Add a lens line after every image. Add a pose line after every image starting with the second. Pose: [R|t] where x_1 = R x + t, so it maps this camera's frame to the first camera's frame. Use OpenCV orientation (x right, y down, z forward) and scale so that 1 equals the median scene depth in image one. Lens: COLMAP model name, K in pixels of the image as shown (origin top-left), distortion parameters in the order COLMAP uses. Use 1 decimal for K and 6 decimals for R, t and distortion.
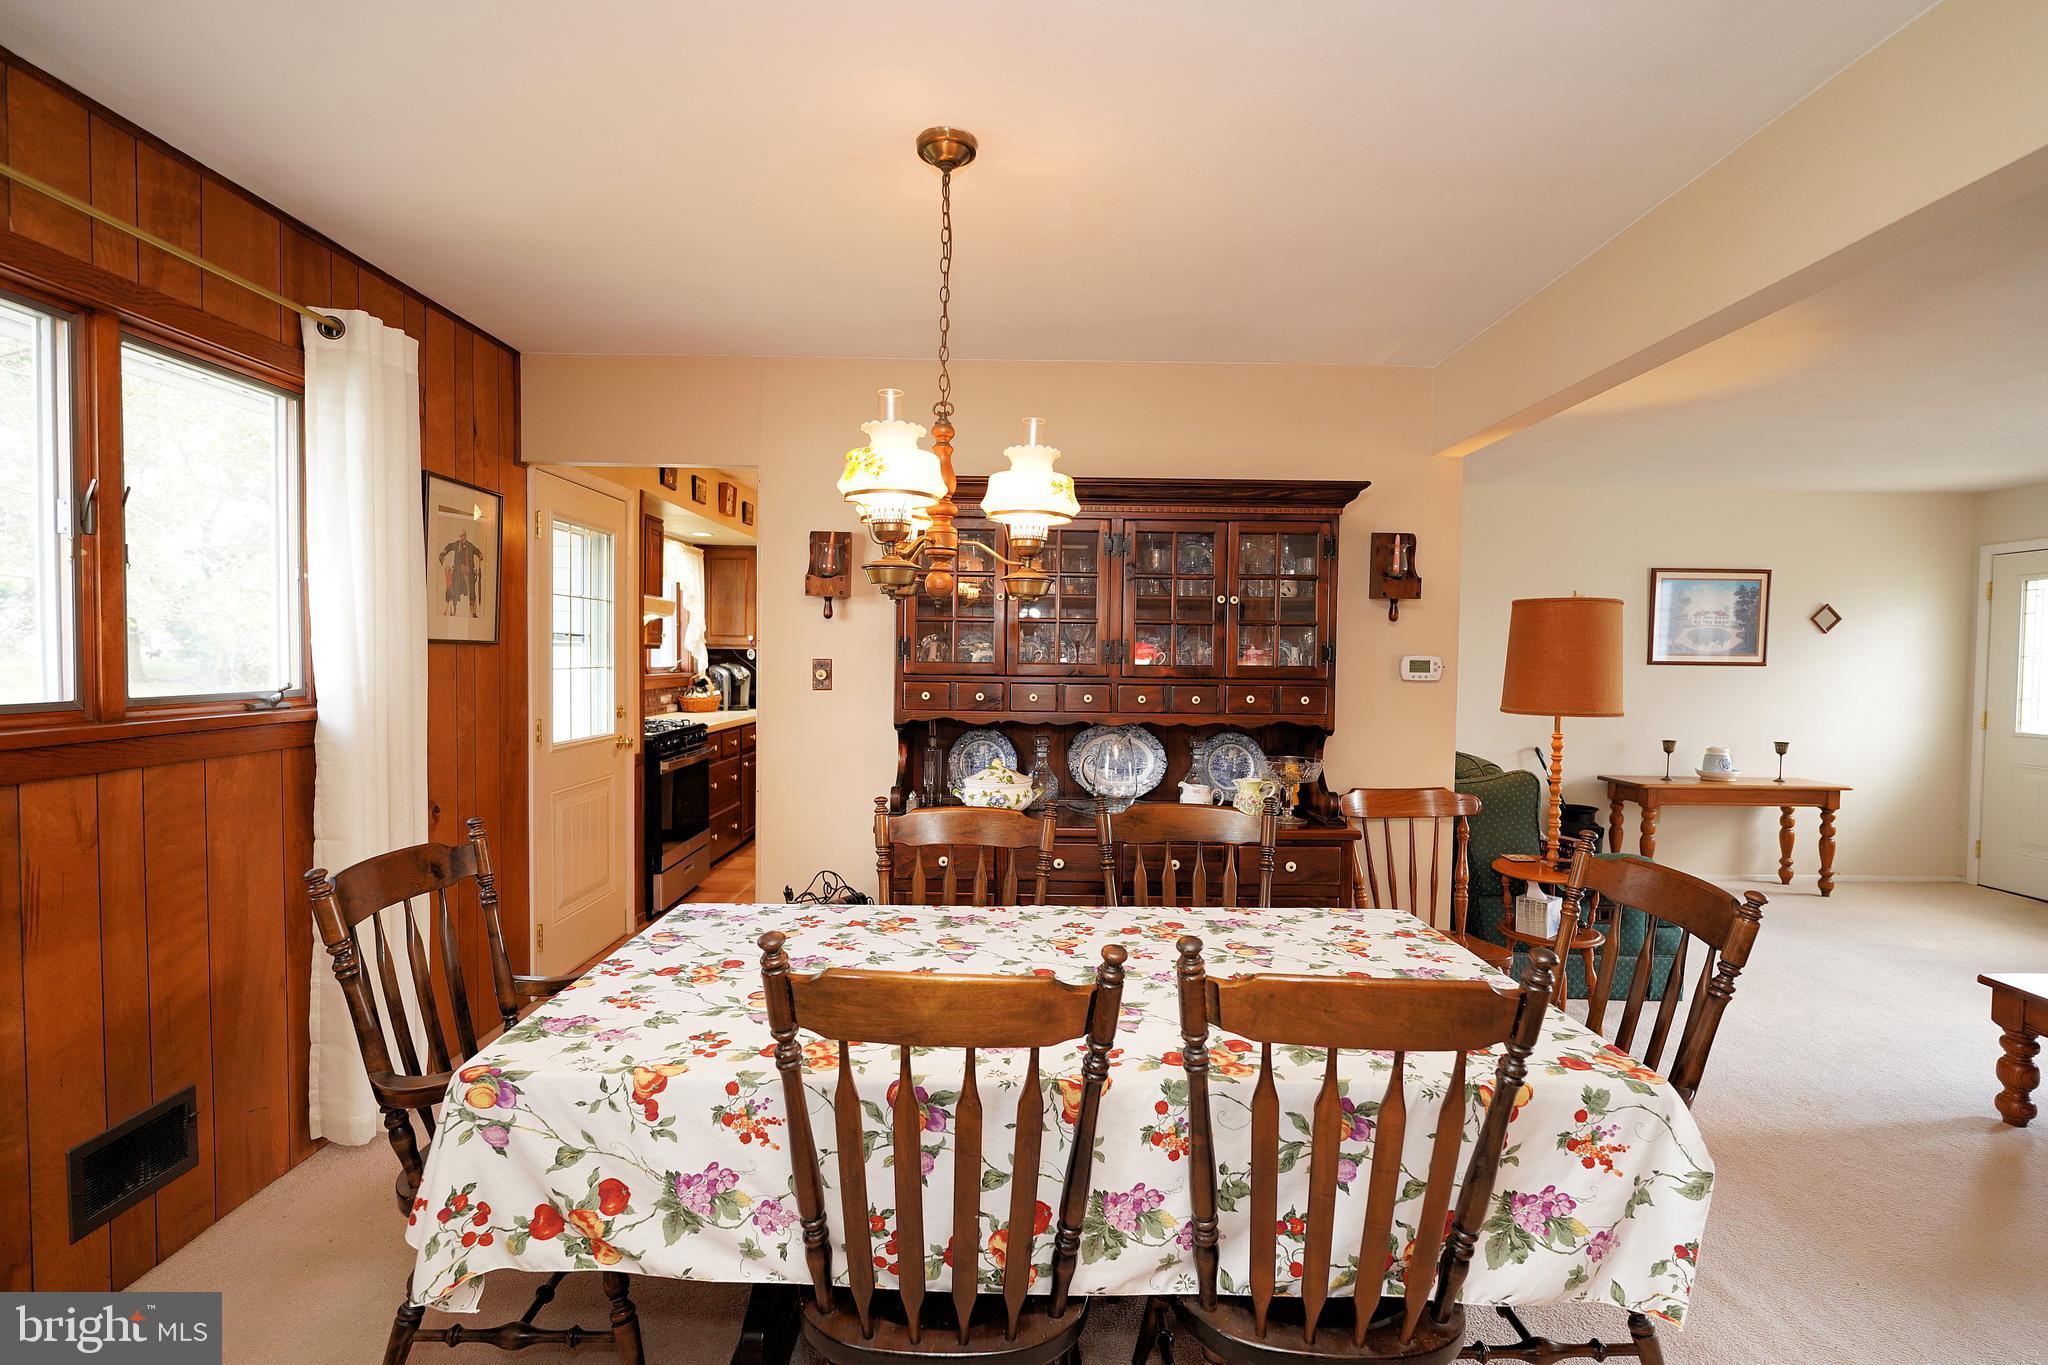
lens RADIAL K [[953.3, 0, 1024.0], [0, 953.3, 685.2], [0, 0, 1]] dist [-0.015313, 0.001606]
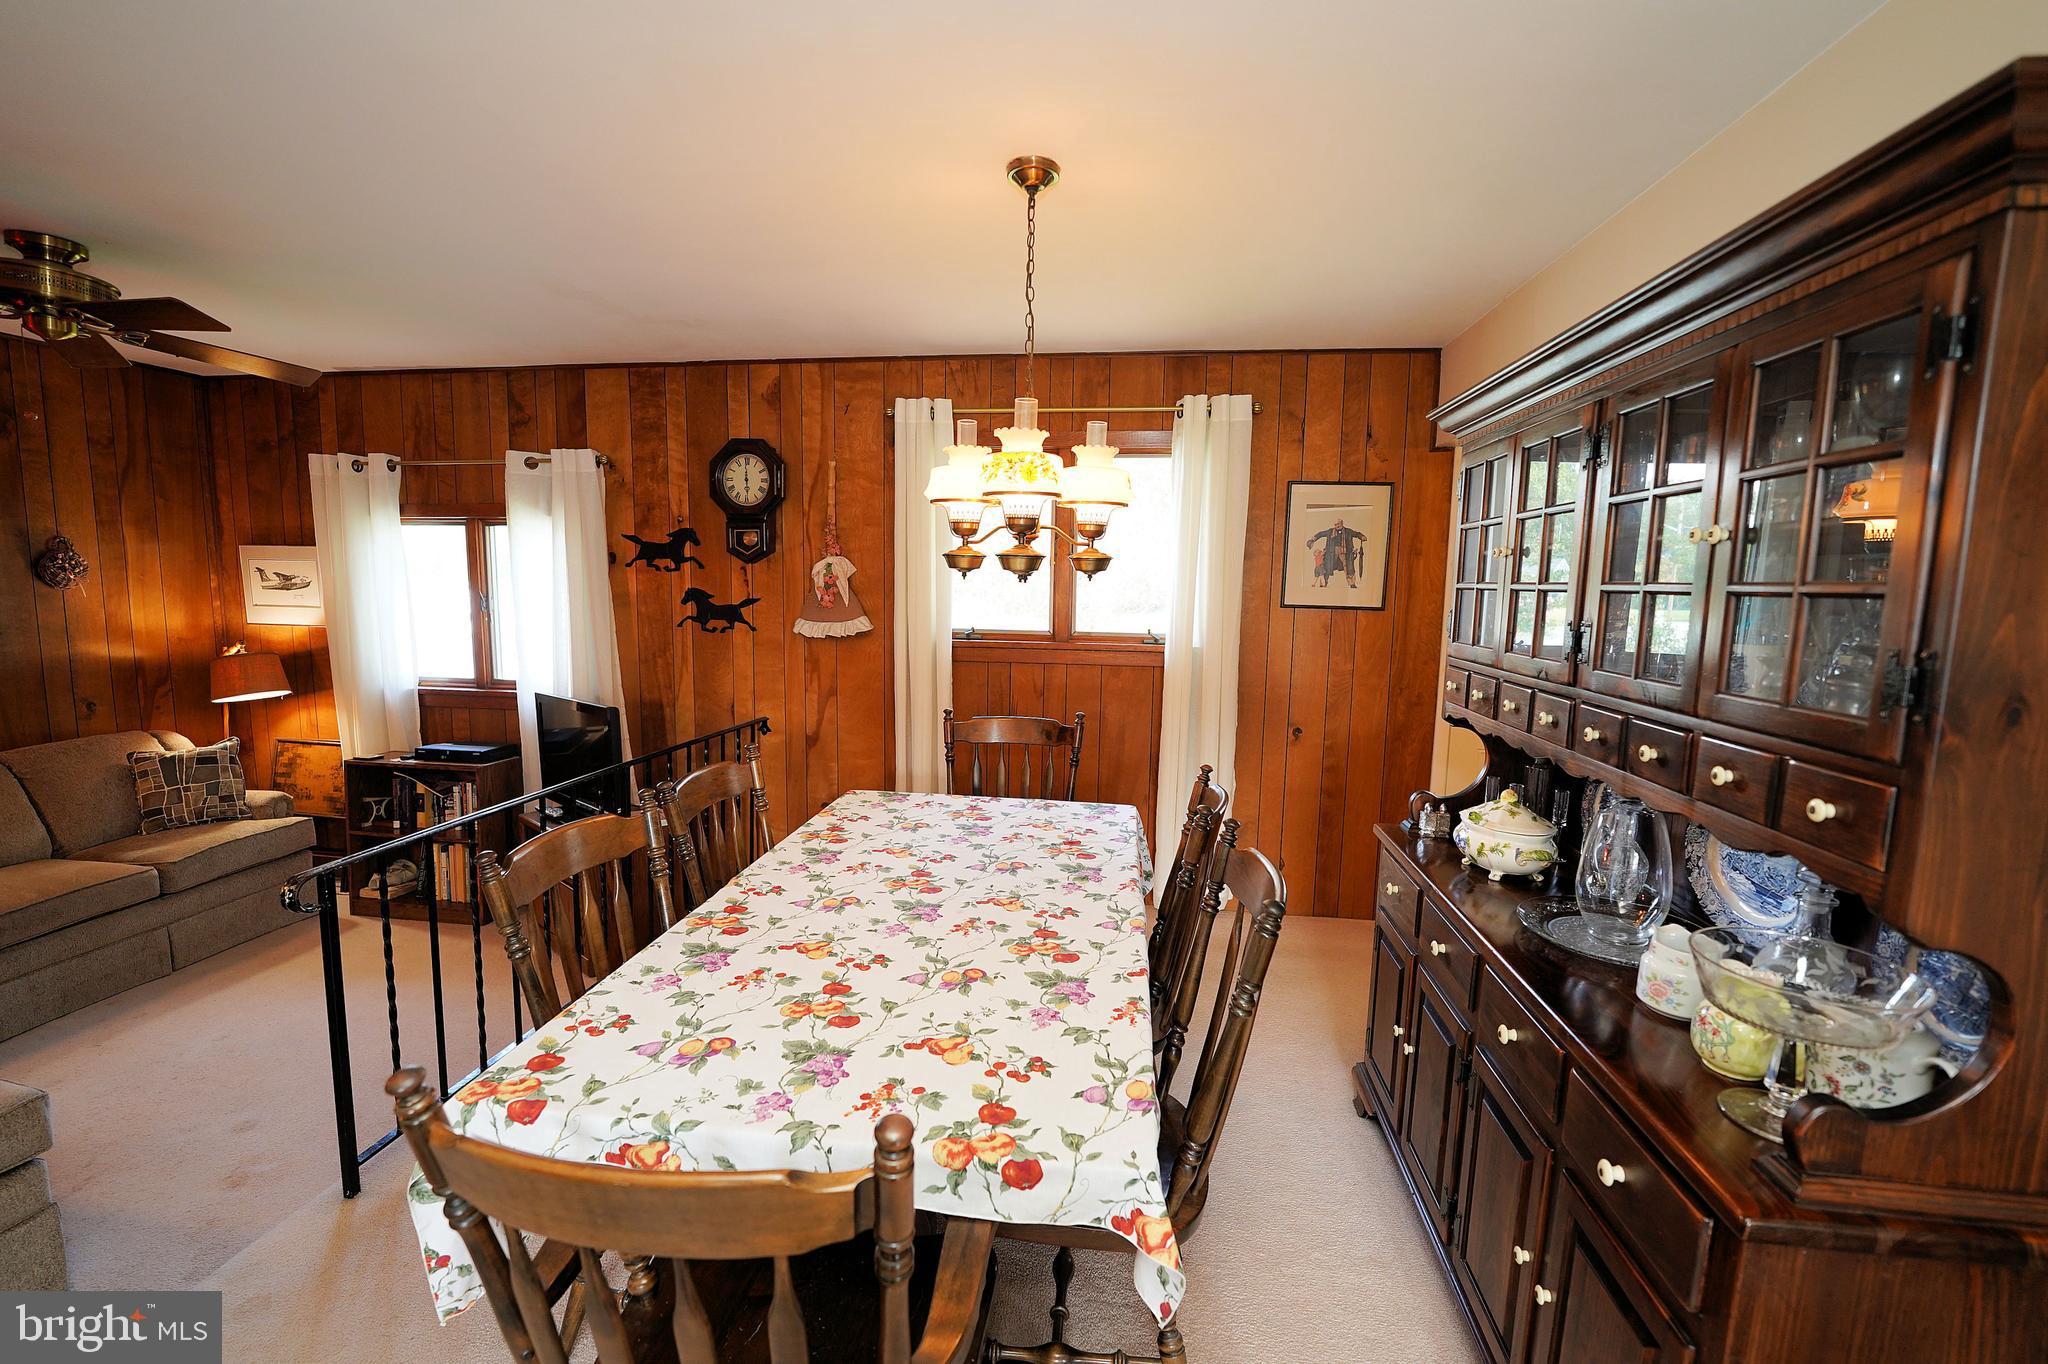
lens RADIAL K [[866.1, 0, 1022.9], [0, 866.1, 685.5], [0, 0, 1]] dist [-0.025408, 0.001095]
pose [[-0.134645, 0.104005, -0.985421, 0.618644], [-0.052954, 0.992300, 0.111967, -0.048158], [0.989478, 0.067258, -0.128101, 0.727034]]
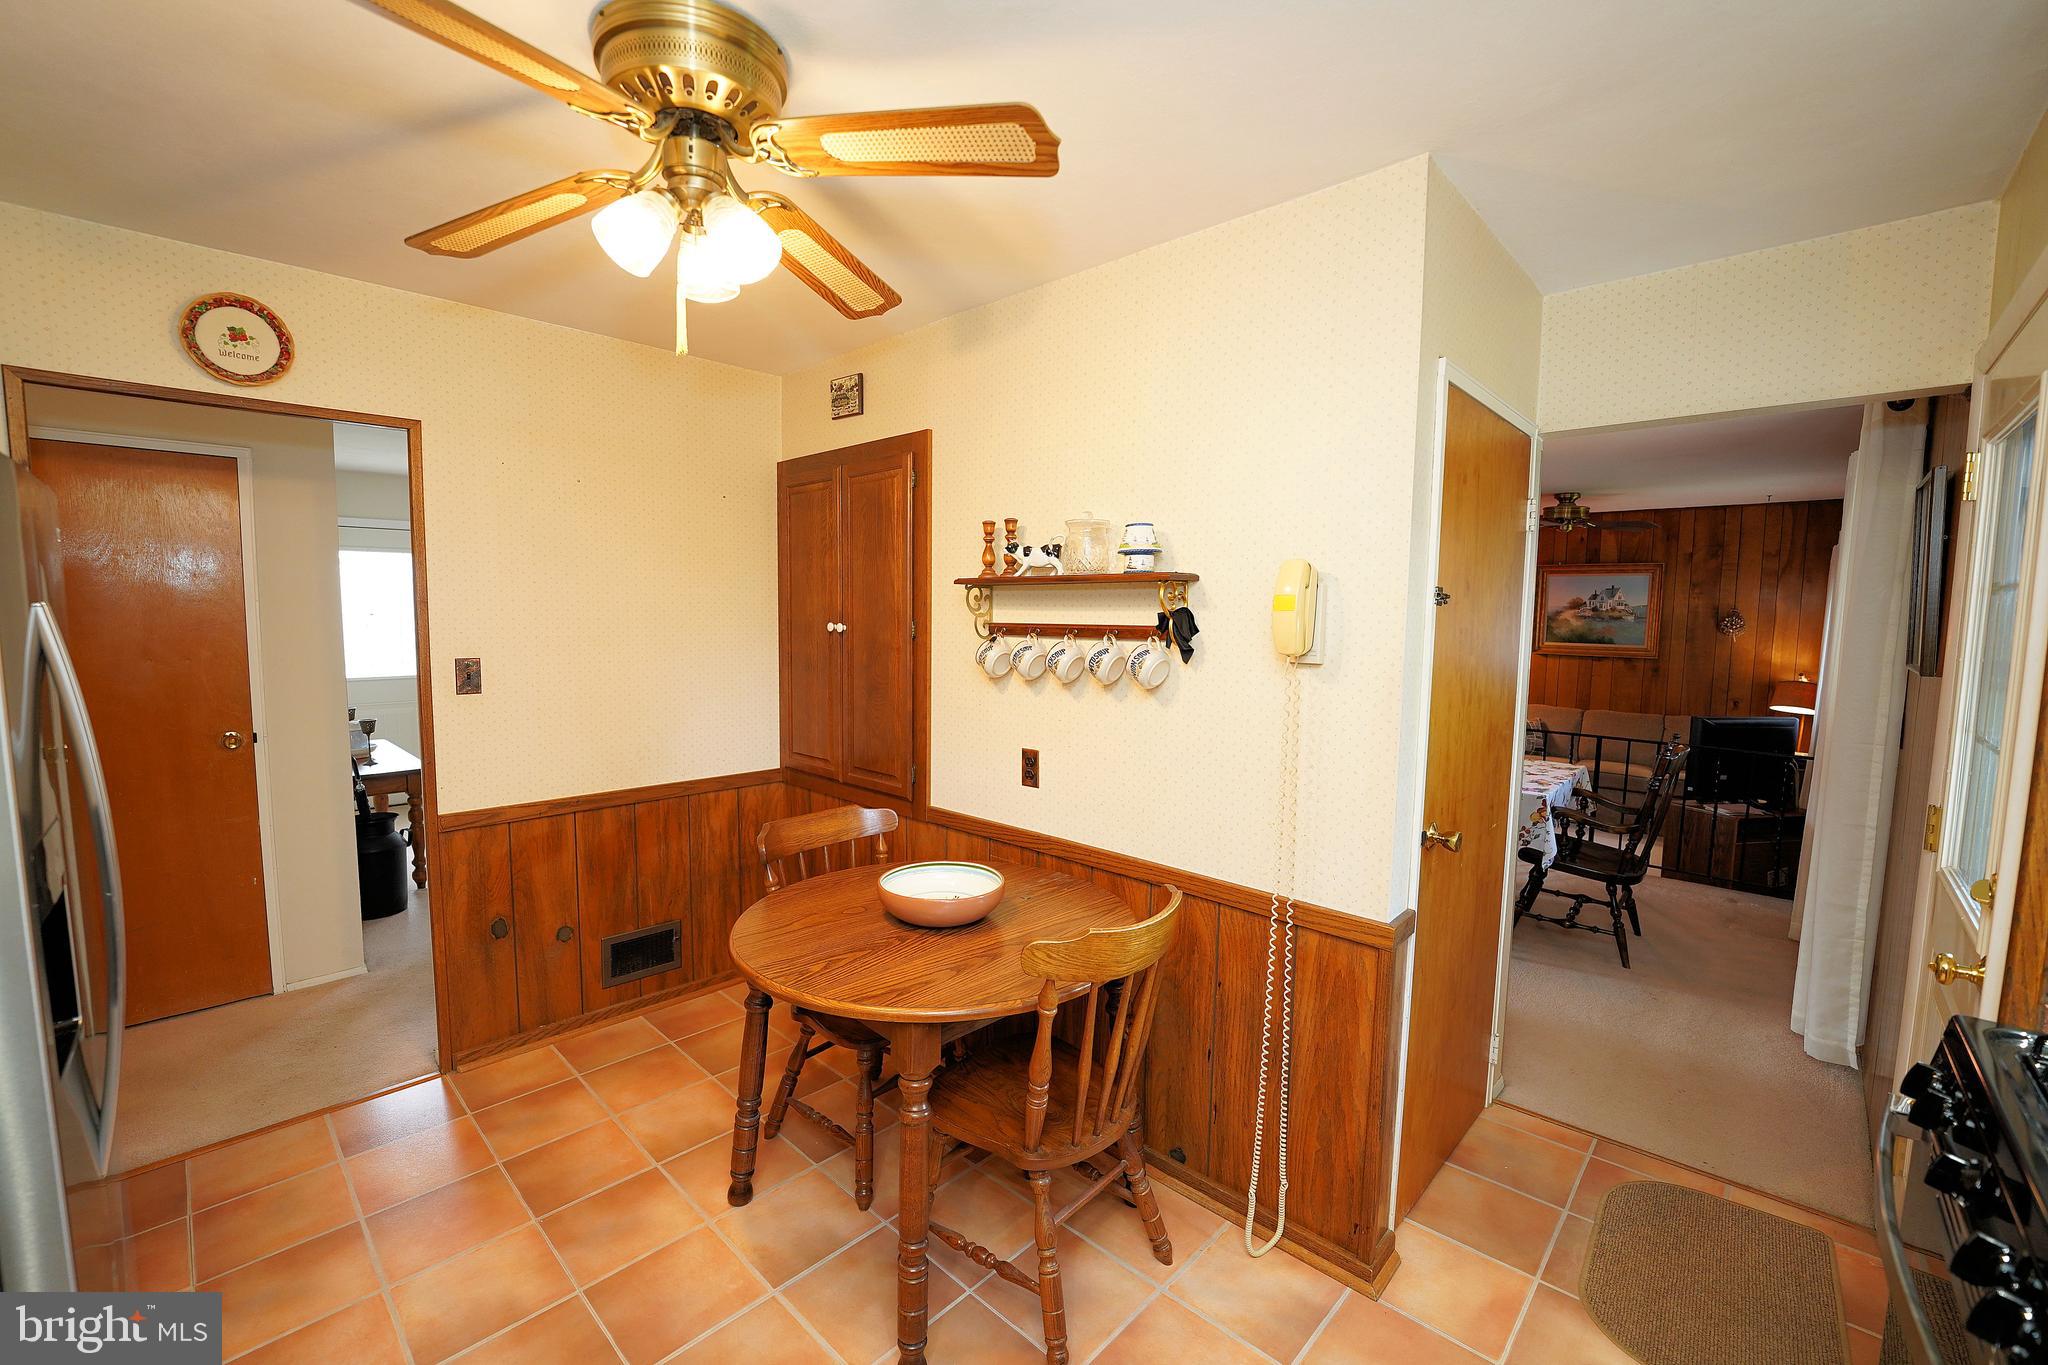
lens RADIAL K [[852.1, 0, 1024.8], [0, 852.1, 686.2], [0, 0, 1]] dist [-0.026917, 0.000000]
pose [[-0.725334, -0.082762, 0.683404, -0.537591], [0.000860, 0.992637, 0.121124, -0.116137], [-0.688396, 0.088443, -0.719923, 2.020784]]
